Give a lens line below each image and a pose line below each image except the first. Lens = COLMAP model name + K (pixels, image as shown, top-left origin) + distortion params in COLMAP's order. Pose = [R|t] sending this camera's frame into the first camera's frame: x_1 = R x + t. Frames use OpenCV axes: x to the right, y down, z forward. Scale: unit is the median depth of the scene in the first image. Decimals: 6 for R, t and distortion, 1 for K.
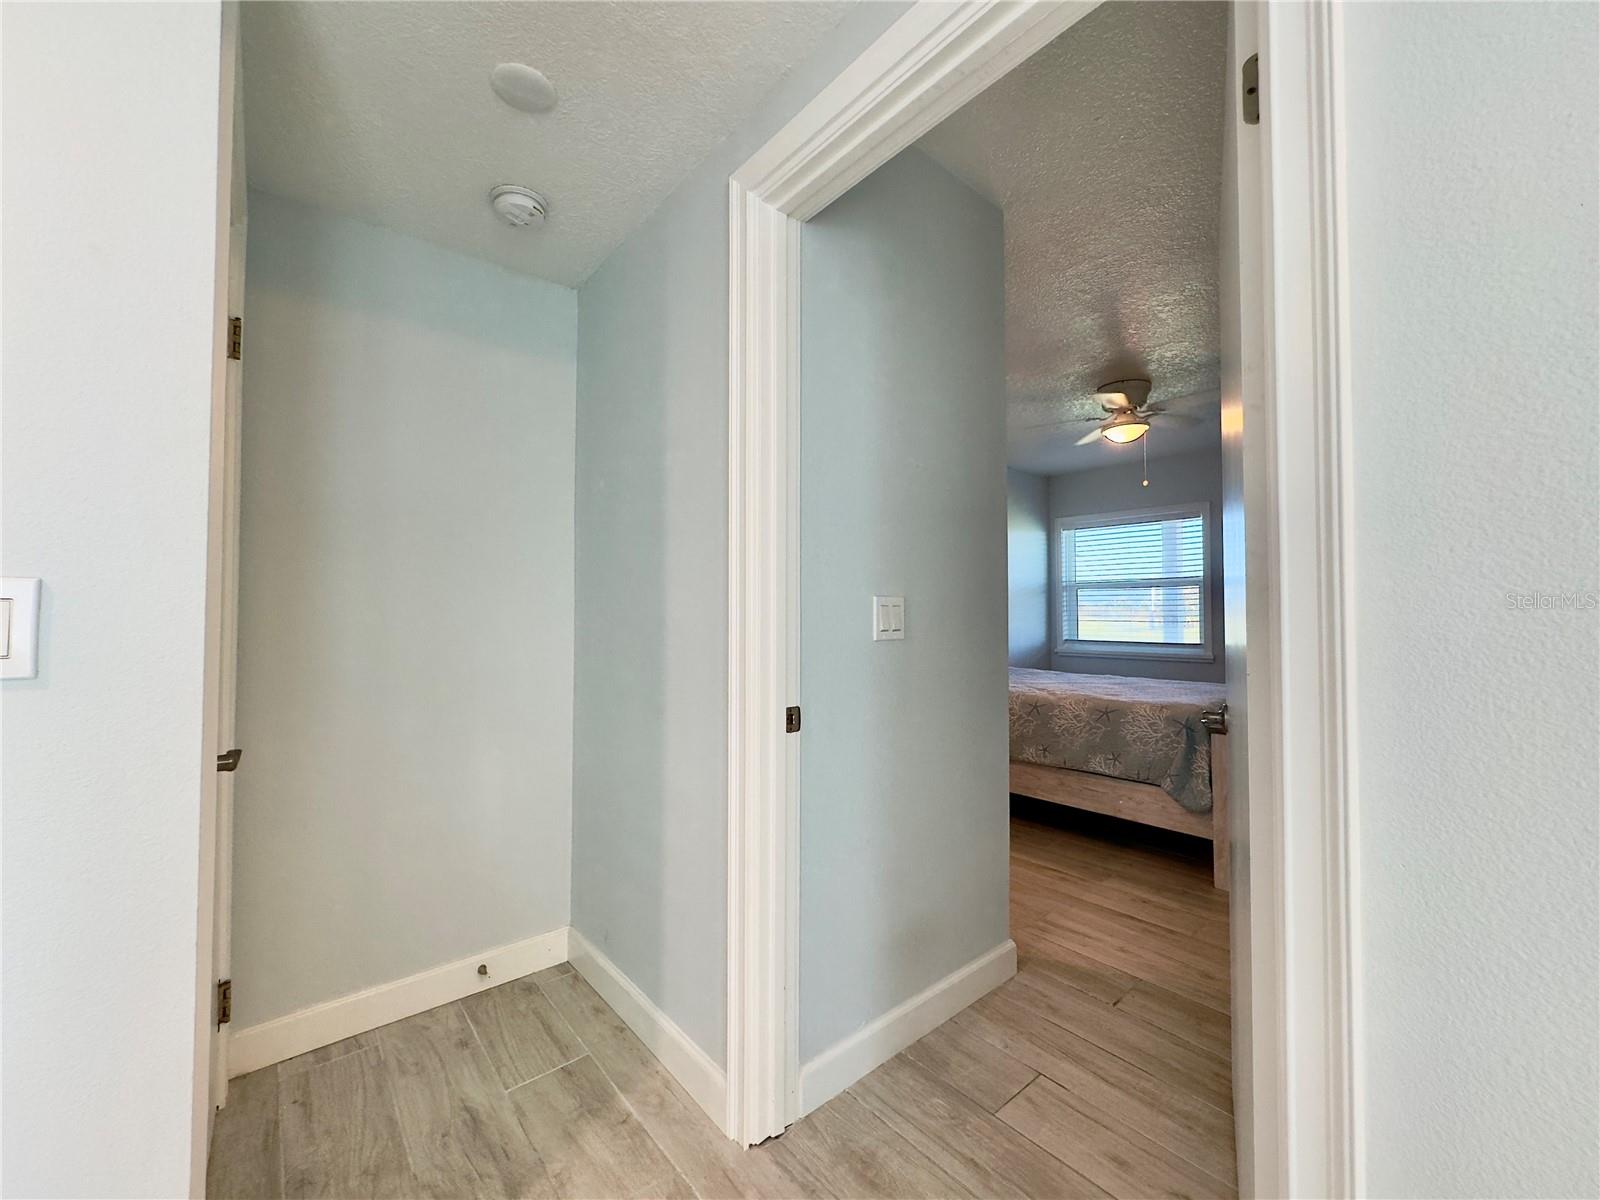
lens RADIAL K [[637.5, 0, 796.3], [0, 637.5, 601.7], [0, 0, 1]] dist [-0.002823, 0.000634]
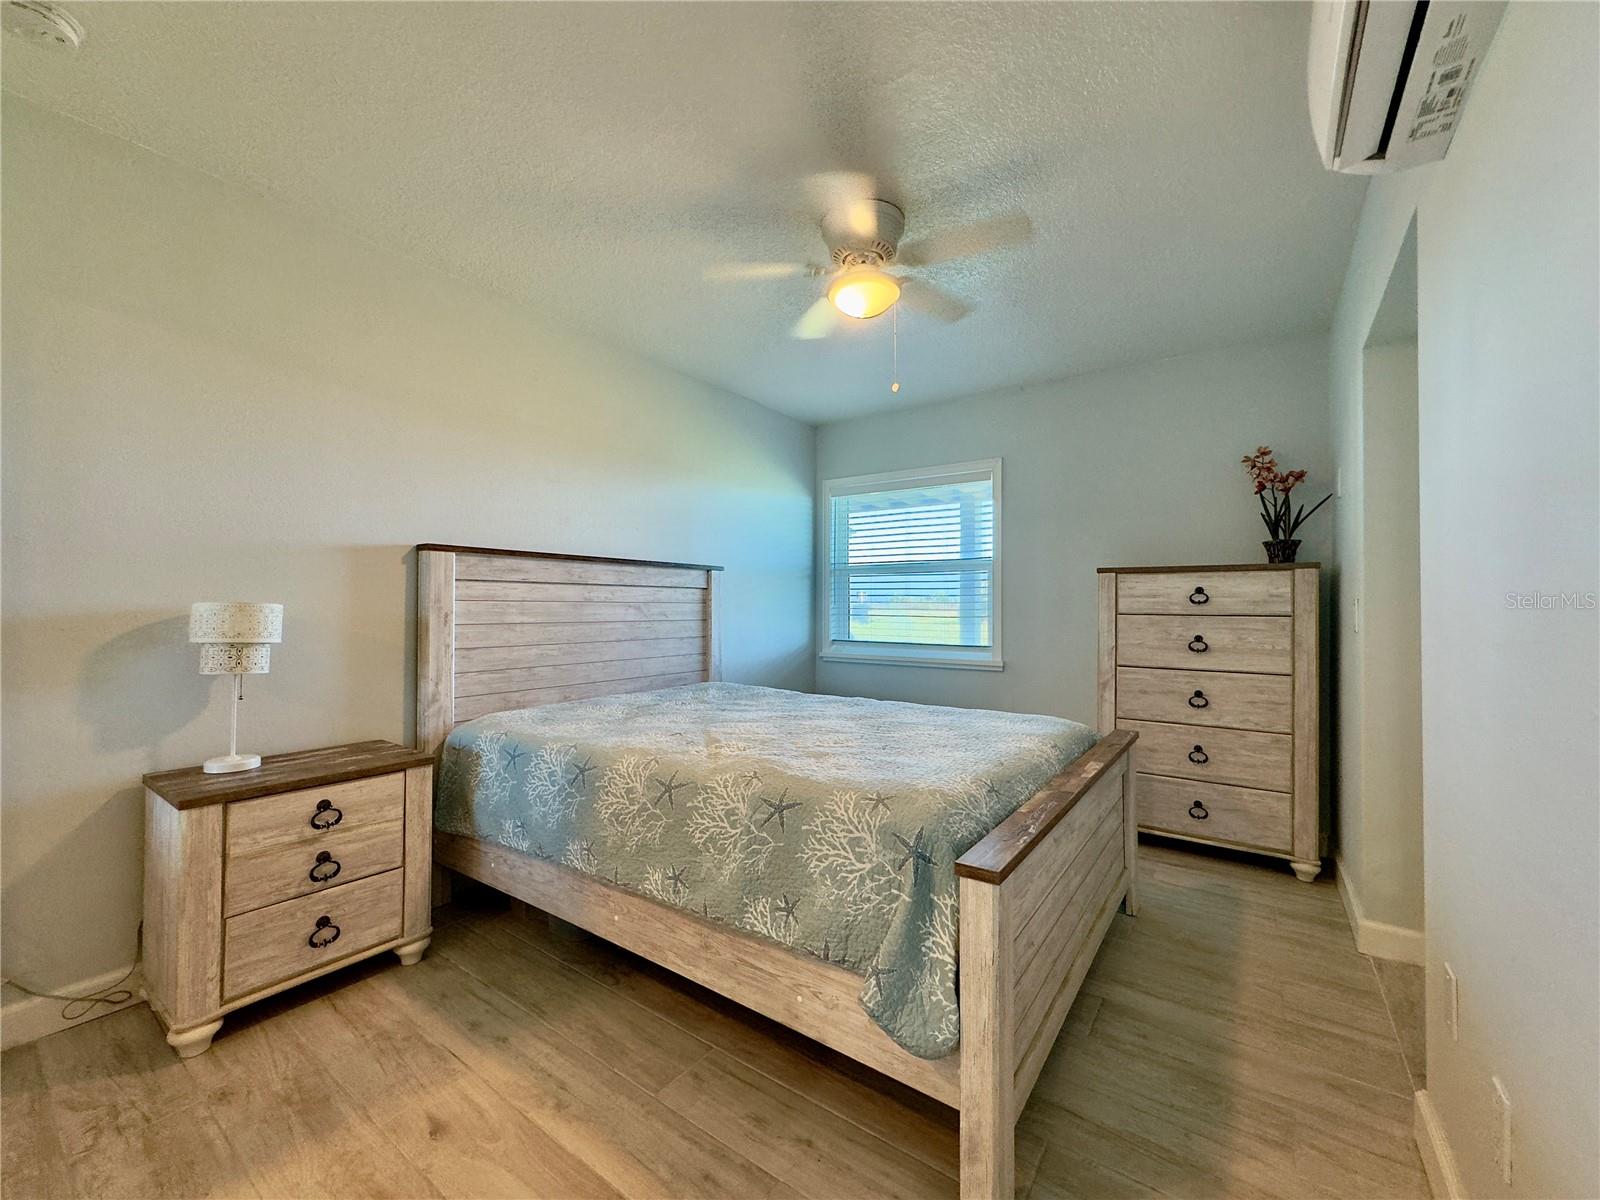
lens RADIAL K [[637.5, 0, 803.7], [0, 637.5, 598.6], [0, 0, 1]] dist [-0.002823, 0.000634]
pose [[0.969585, 0.011434, 0.244488, 0.398770], [-0.013119, 0.999900, 0.005262, 0.012681], [-0.244403, -0.008309, 0.969638, 0.547989]]
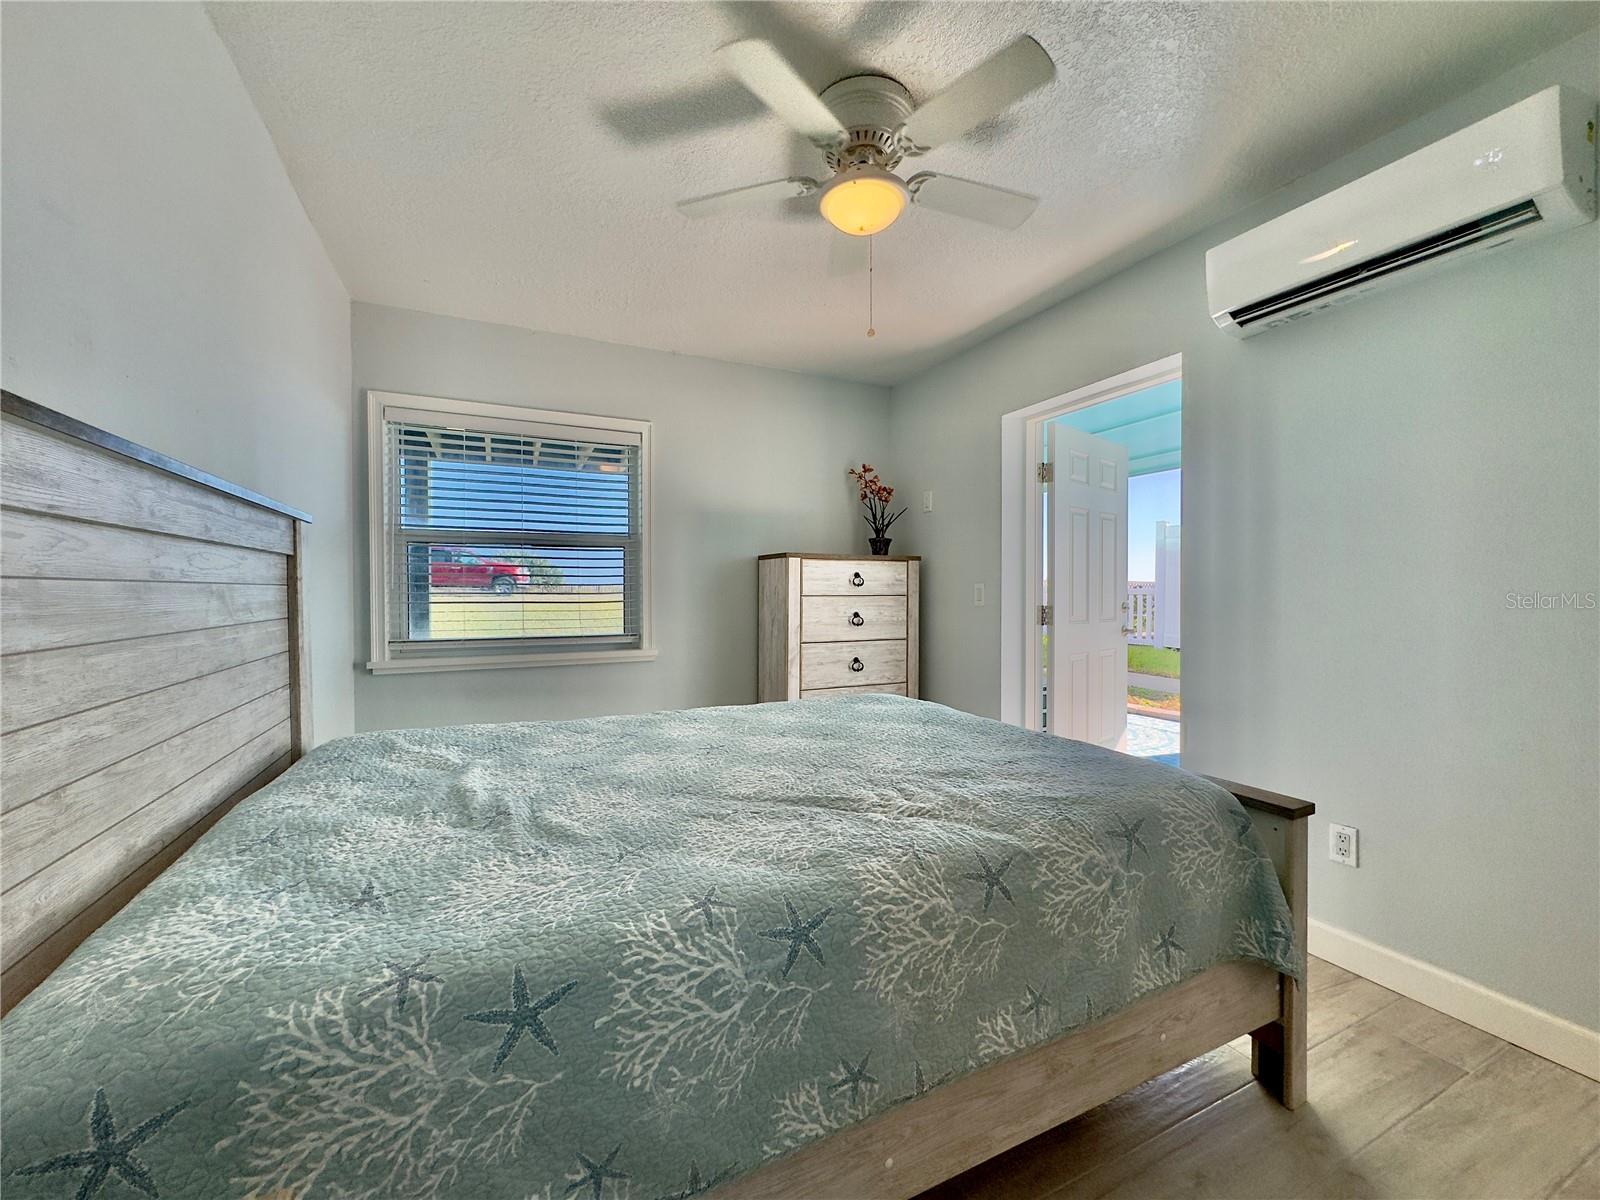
lens RADIAL K [[637.5, 0, 800.6], [0, 637.5, 595.5], [0, 0, 1]] dist [-0.002823, 0.000634]
pose [[0.263084, -0.005139, 0.964759, 0.044760], [-0.017791, 0.999790, 0.010177, 0.025338], [-0.964609, -0.019841, 0.262937, 1.147223]]
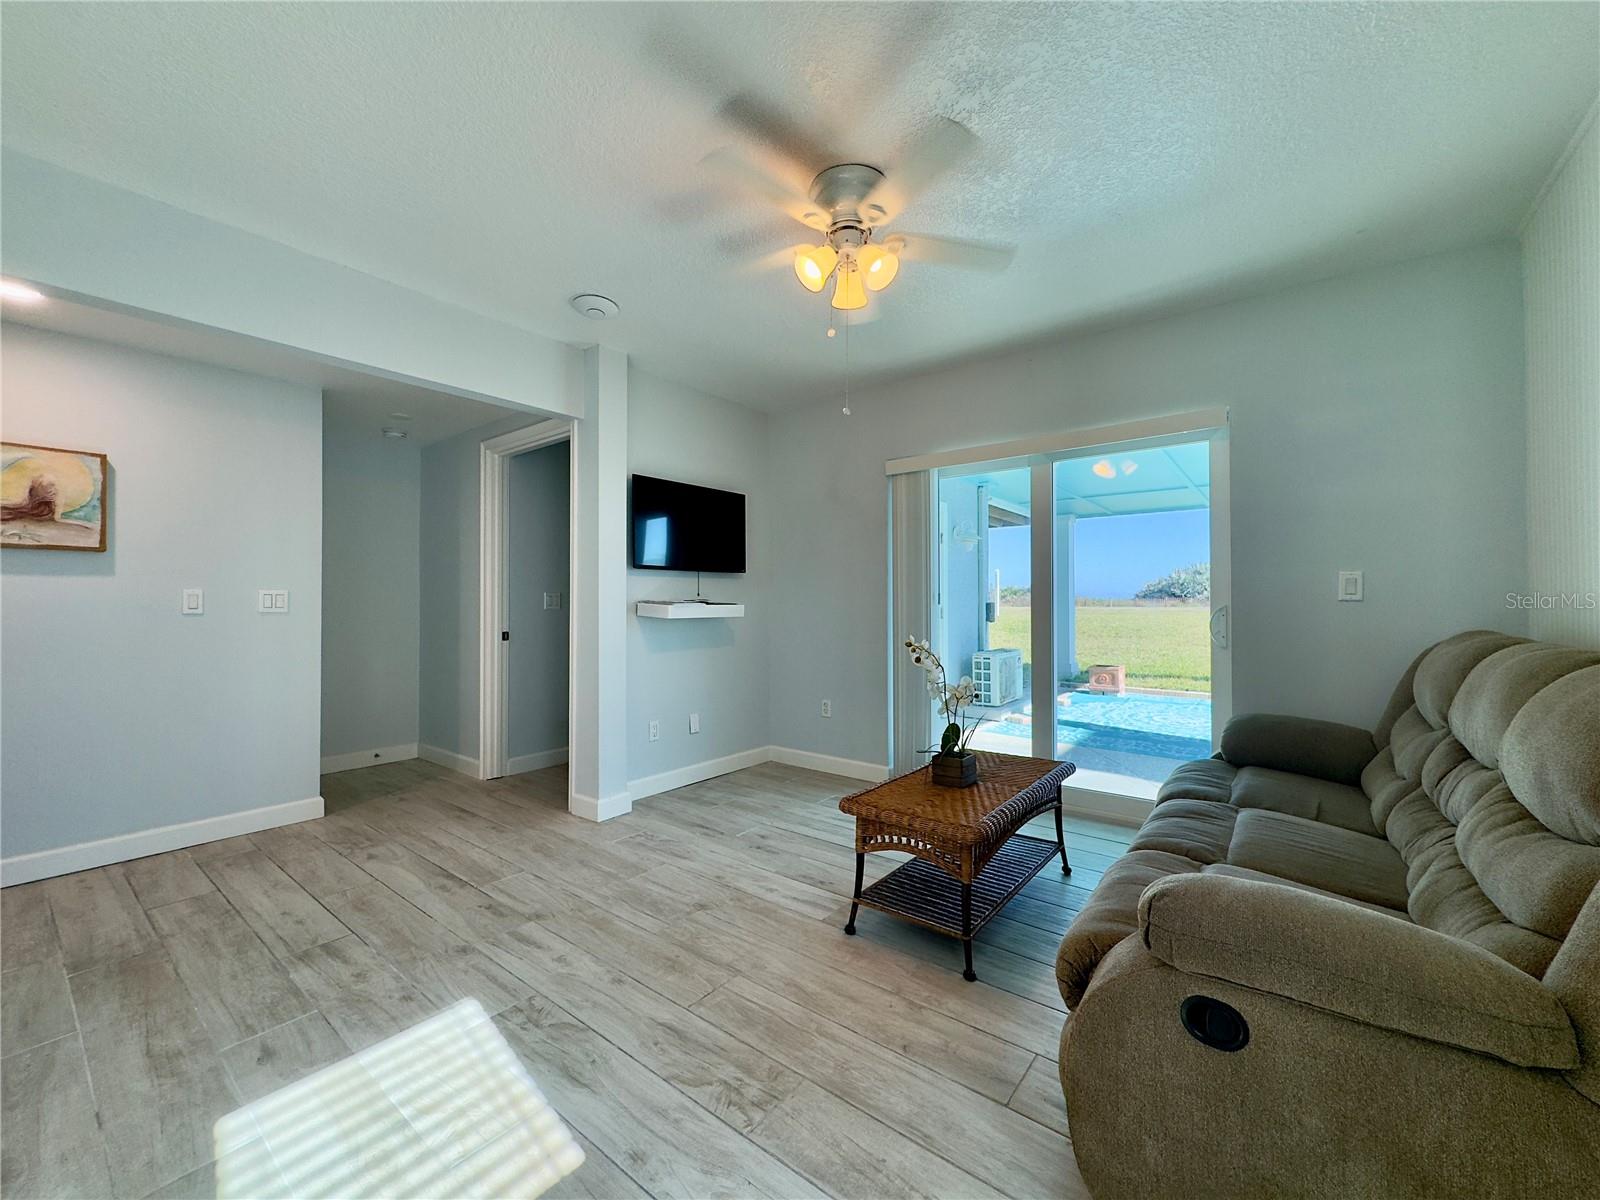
lens RADIAL K [[637.5, 0, 806.1], [0, 637.5, 601.0], [0, 0, 1]] dist [-0.002823, 0.000634]
pose [[0.979308, 0.003085, 0.202354, 0.354371], [-0.006971, 0.999805, 0.018492, -0.016123], [-0.202258, -0.019520, 0.979138, -0.988283]]
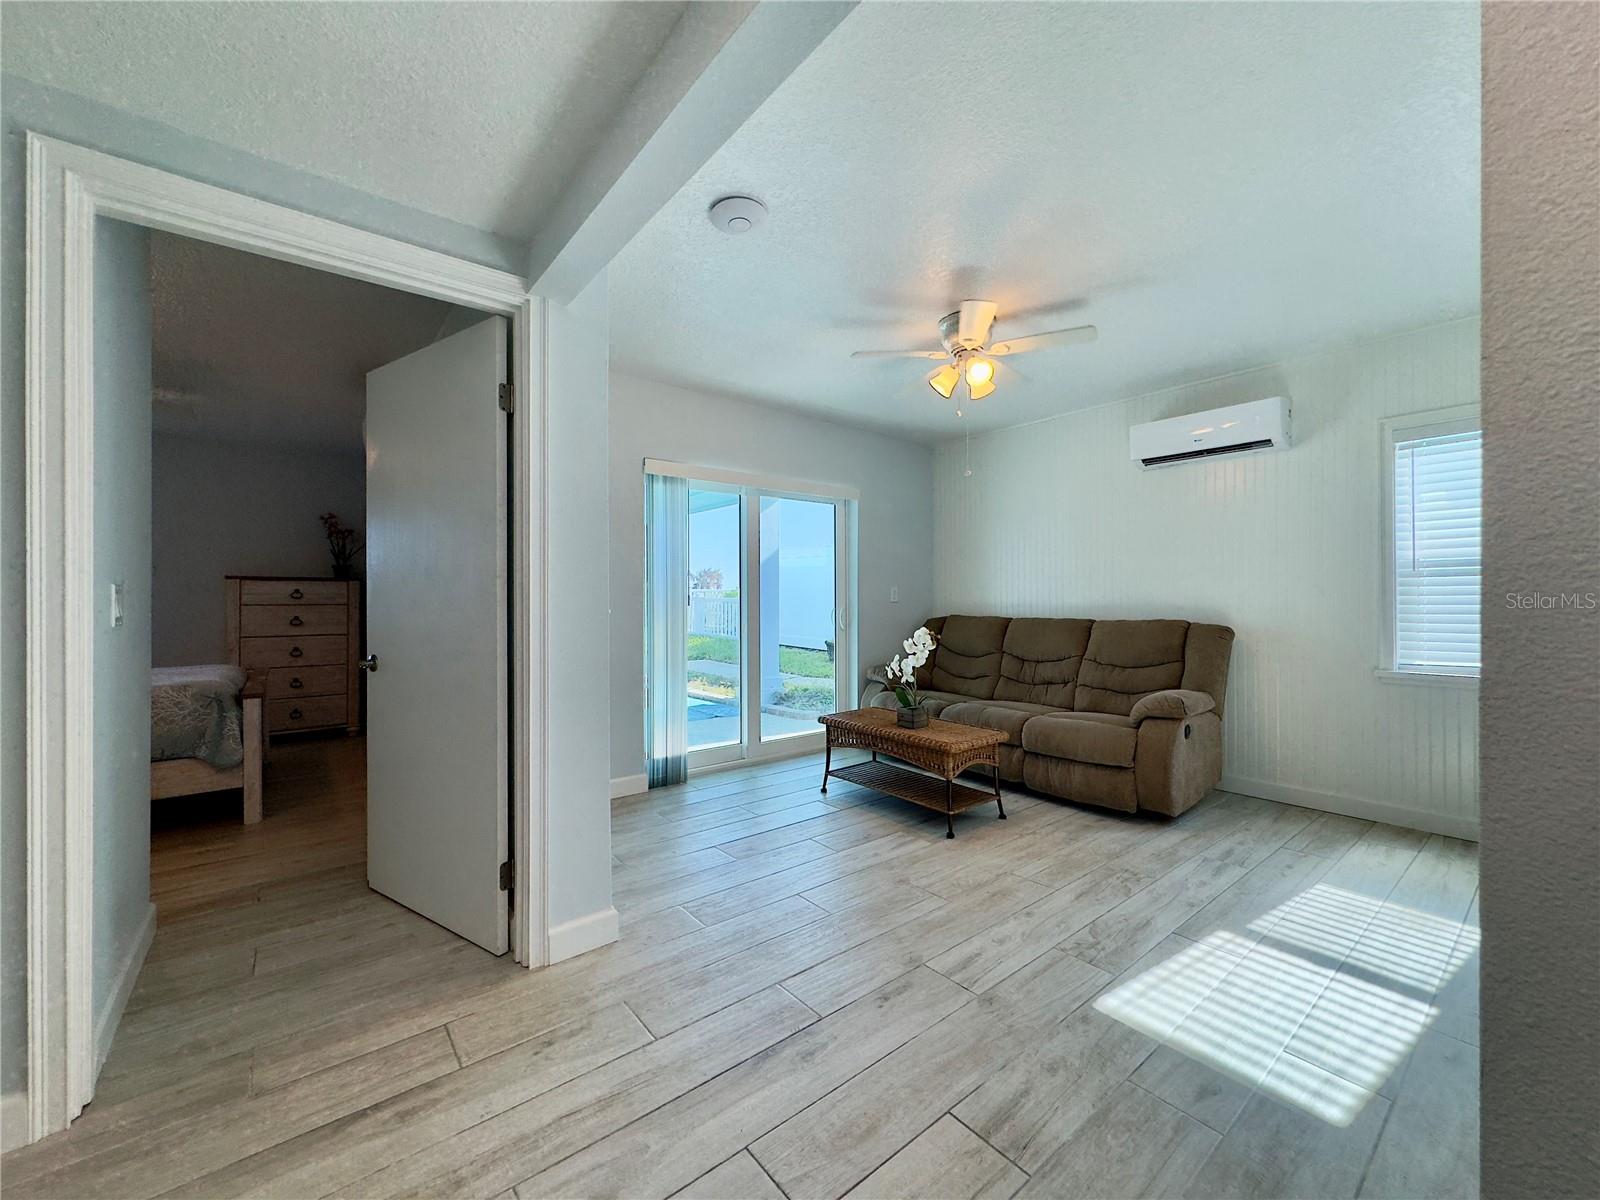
lens RADIAL K [[637.5, 0, 793.6], [0, 637.5, 600.9], [0, 0, 1]] dist [-0.002823, 0.000634]
pose [[0.035194, 0.001858, 0.999379, -0.479066], [-0.020461, 0.999790, -0.001138, -0.001850], [-0.999171, -0.020408, 0.035225, -0.081038]]
